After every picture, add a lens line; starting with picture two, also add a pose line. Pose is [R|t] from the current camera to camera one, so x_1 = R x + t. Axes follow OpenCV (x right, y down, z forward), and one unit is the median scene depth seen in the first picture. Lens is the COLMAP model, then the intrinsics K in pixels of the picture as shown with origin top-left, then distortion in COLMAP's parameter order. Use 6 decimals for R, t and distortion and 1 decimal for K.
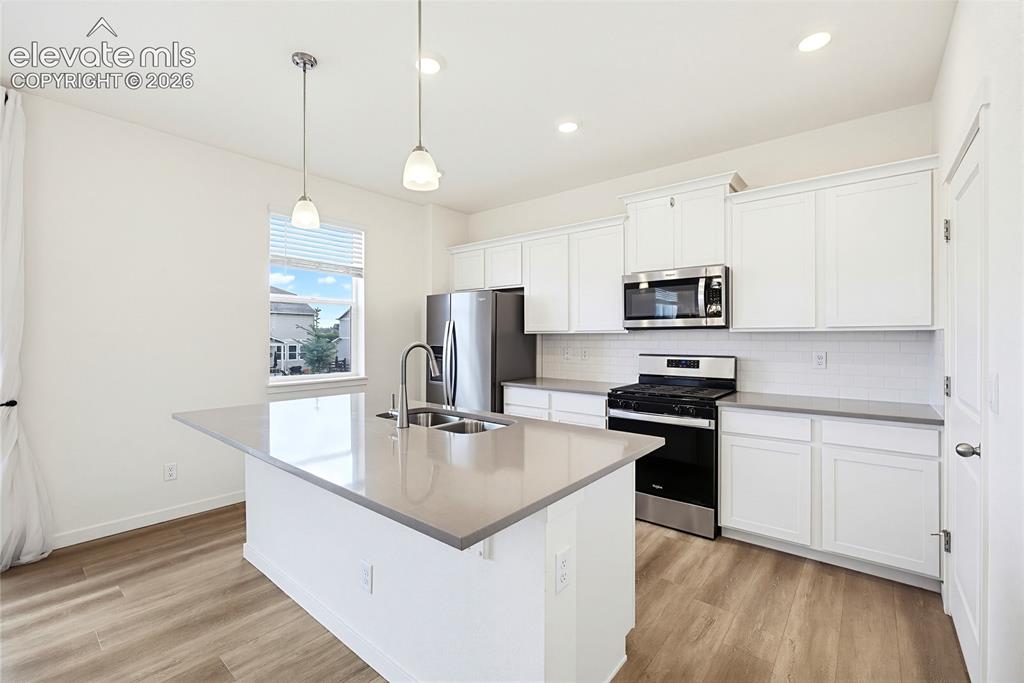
lens RADIAL K [[436.7, 0, 505.9], [0, 436.7, 337.8], [0, 0, 1]] dist [-0.010372, -0.000083]
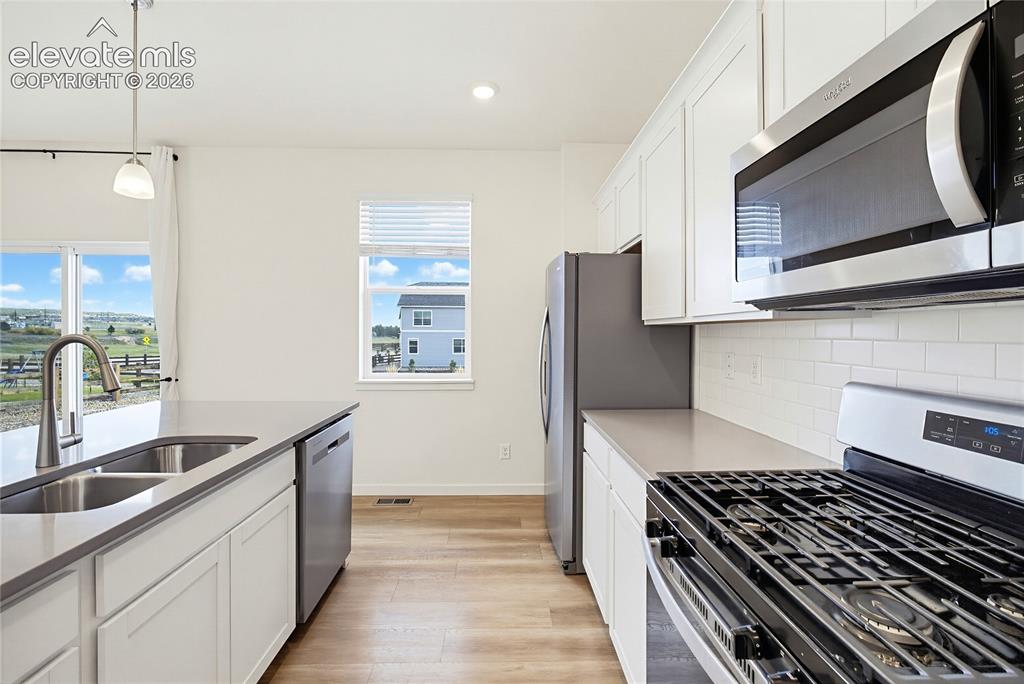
lens RADIAL K [[436.7, 0, 505.9], [0, 436.7, 338.3], [0, 0, 1]] dist [-0.010372, -0.000083]
pose [[0.662567, 0.013037, -0.748889, 0.399824], [-0.004814, 0.999902, 0.013148, 0.000726], [0.748987, -0.005106, 0.662565, 0.619458]]
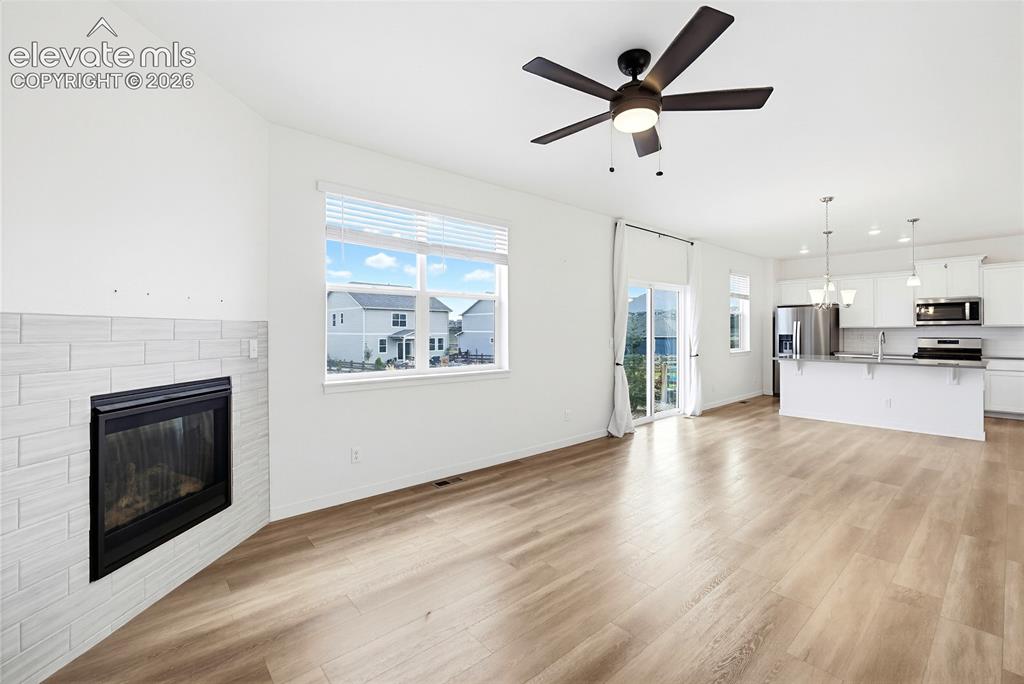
lens RADIAL K [[437.1, 0, 516.2], [0, 437.1, 327.0], [0, 0, 1]] dist [-0.011278, 0.003942]
pose [[0.989090, -0.008108, -0.147091, -1.304534], [0.006814, 0.999934, -0.009300, -0.007011], [0.147157, 0.008196, 0.989079, -1.325261]]
